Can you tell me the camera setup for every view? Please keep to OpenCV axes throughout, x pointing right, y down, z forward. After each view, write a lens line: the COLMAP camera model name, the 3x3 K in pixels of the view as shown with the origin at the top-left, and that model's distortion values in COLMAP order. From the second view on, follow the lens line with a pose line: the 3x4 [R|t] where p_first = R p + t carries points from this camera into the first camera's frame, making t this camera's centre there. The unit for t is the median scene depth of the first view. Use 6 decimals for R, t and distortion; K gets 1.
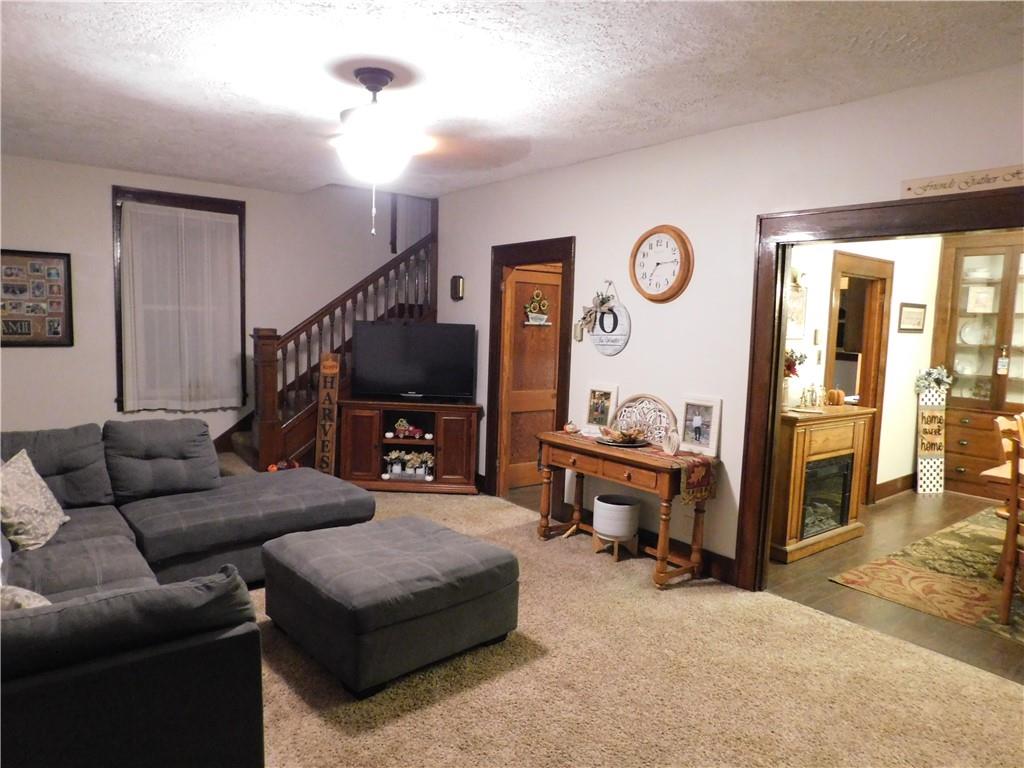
lens RADIAL K [[678.5, 0, 513.8], [0, 678.5, 387.5], [0, 0, 1]] dist [-0.053727, 0.047795]
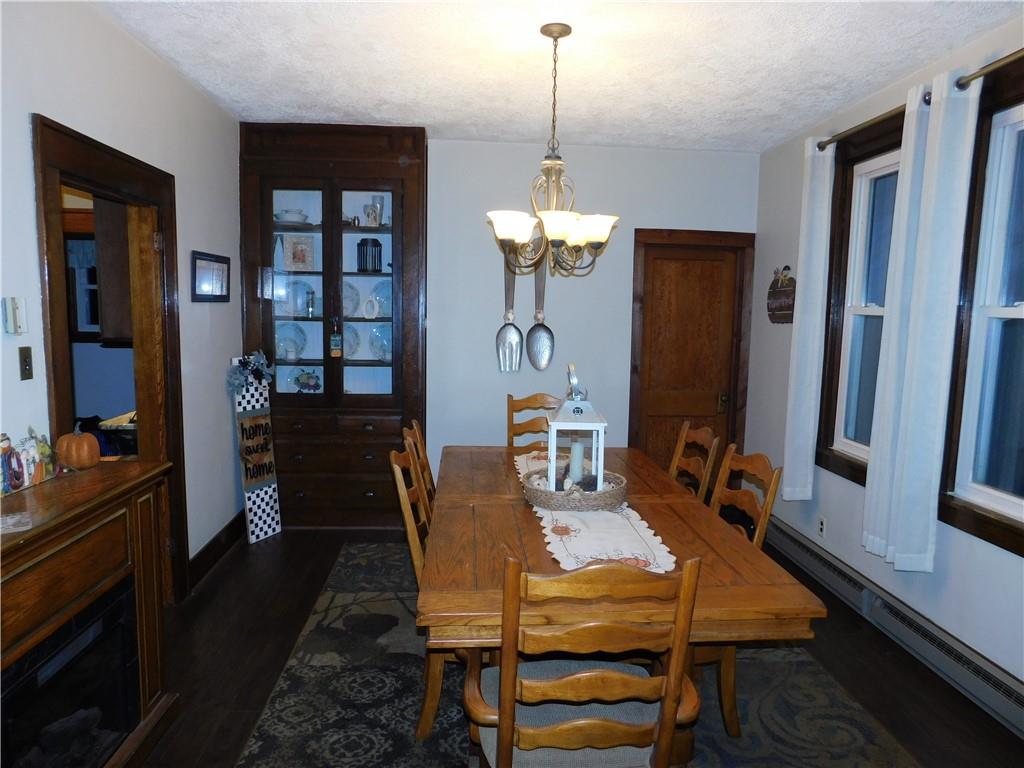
lens RADIAL K [[678.5, 0, 513.0], [0, 678.5, 390.9], [0, 0, 1]] dist [-0.053727, 0.047795]
pose [[0.565934, -0.114245, 0.816497, 0.224445], [0.078701, 0.993316, 0.084437, -0.028836], [-0.820686, 0.016474, 0.571142, 0.402213]]
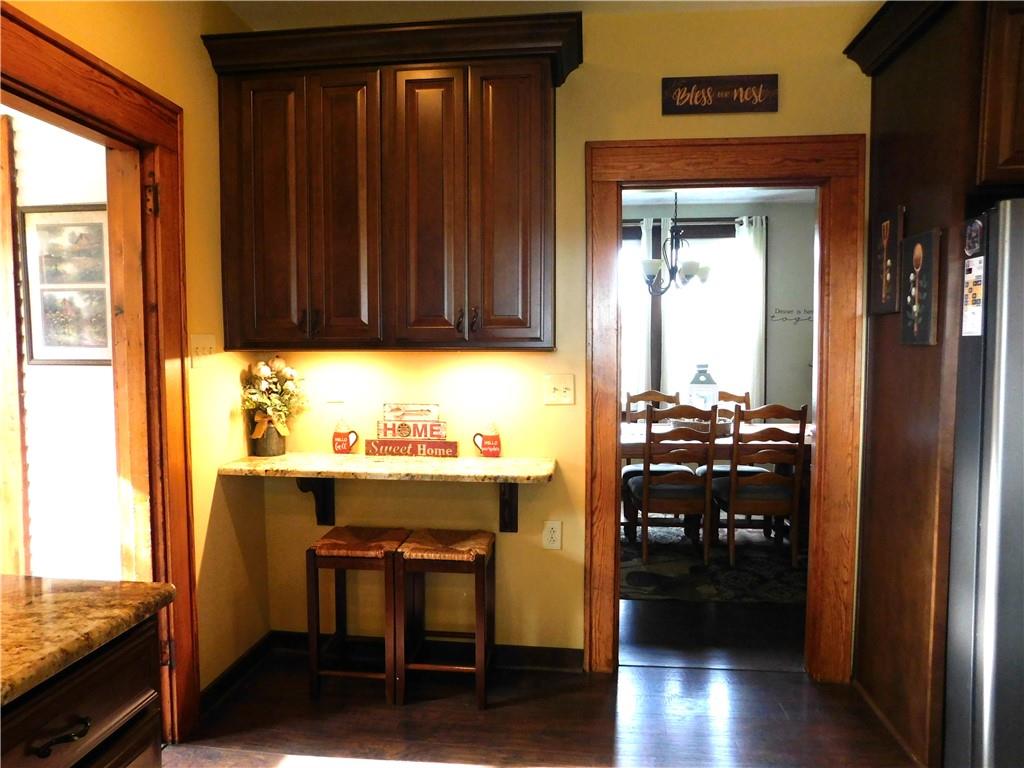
lens RADIAL K [[688.3, 0, 508.3], [0, 688.3, 383.7], [0, 0, 1]] dist [-0.011573, 0.001081]
pose [[-0.710058, -0.071449, 0.700509, 0.200146], [0.048464, 0.987521, 0.149848, -0.112976], [-0.702474, 0.140350, -0.697734, 1.306736]]
